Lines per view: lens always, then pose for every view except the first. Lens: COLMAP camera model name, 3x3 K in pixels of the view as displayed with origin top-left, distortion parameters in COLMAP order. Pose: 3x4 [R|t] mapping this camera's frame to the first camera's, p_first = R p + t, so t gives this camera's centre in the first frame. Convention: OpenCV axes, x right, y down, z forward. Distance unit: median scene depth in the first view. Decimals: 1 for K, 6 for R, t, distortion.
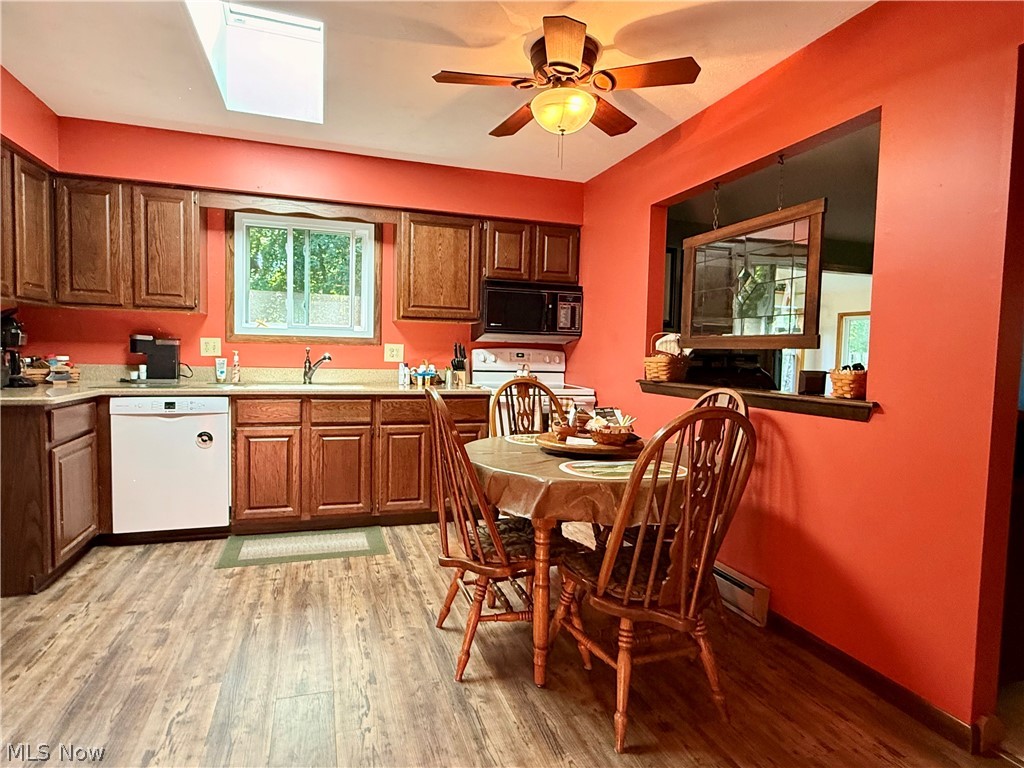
lens RADIAL K [[564.5, 0, 515.0], [0, 564.5, 383.0], [0, 0, 1]] dist [-0.002462, -0.001474]
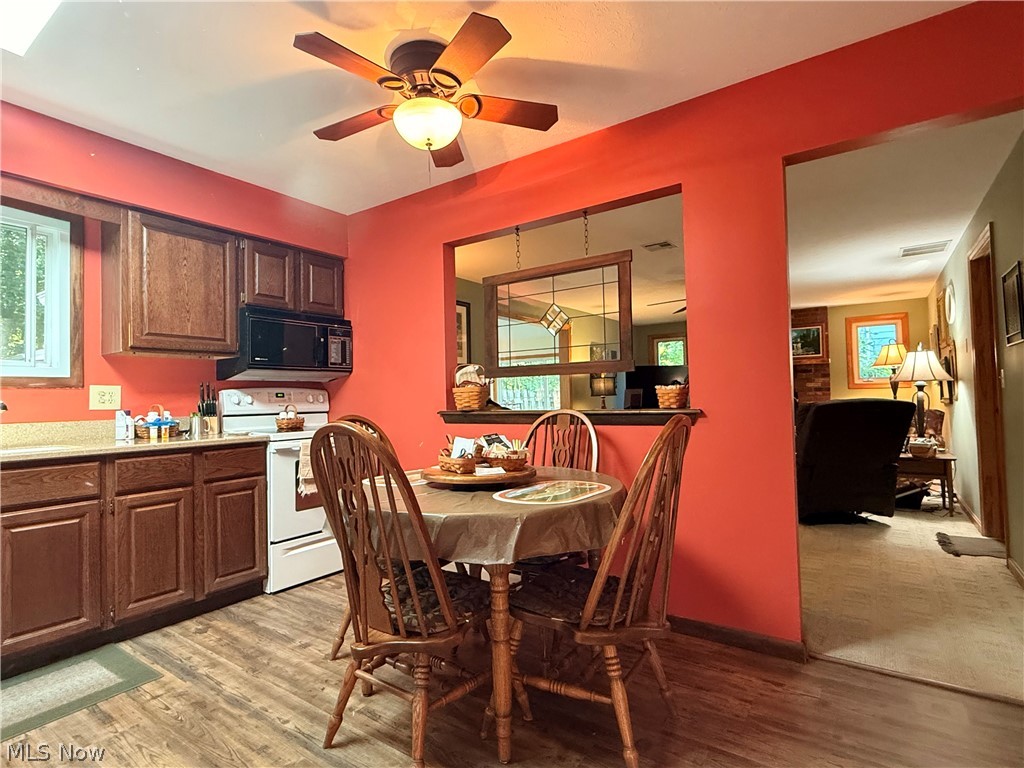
lens RADIAL K [[514.1, 0, 512.1], [0, 514.1, 384.2], [0, 0, 1]] dist [-0.002166, 0.001301]
pose [[0.804996, -0.025901, 0.592714, -0.206145], [0.073569, 0.995694, -0.056407, 0.006624], [-0.588701, 0.089013, 0.803435, 0.167612]]
